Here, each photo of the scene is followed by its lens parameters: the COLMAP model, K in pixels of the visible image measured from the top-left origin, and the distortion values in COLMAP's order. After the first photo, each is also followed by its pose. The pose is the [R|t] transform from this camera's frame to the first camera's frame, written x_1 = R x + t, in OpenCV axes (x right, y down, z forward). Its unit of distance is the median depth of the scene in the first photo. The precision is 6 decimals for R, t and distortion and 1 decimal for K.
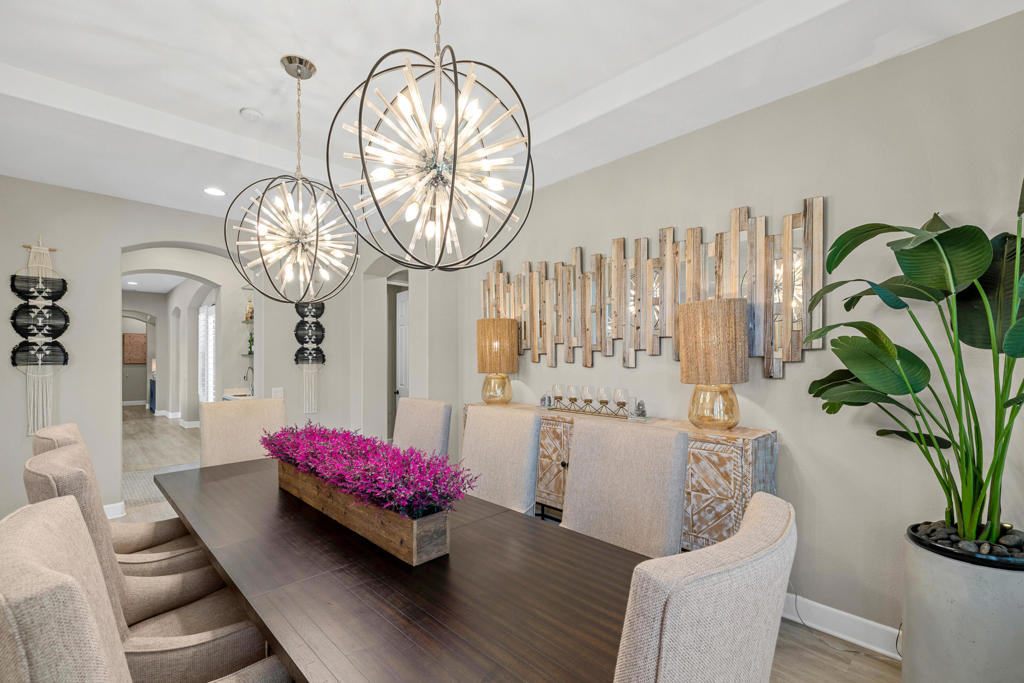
lens RADIAL K [[441.3, 0, 506.0], [0, 441.3, 348.1], [0, 0, 1]] dist [0.001309, 0.000389]
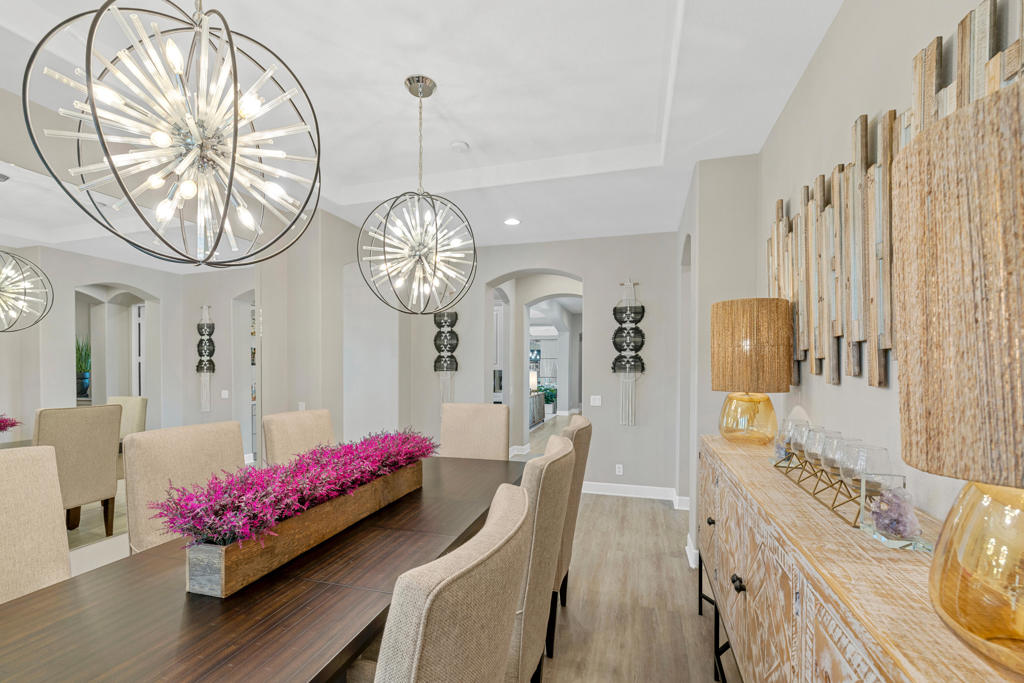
lens RADIAL K [[441.3, 0, 506.0], [0, 441.3, 348.1], [0, 0, 1]] dist [0.001309, 0.000389]
pose [[0.494010, -0.035736, -0.868721, 0.343027], [0.018772, 0.999360, -0.030435, 0.010122], [0.869253, -0.001273, 0.494365, 0.429100]]
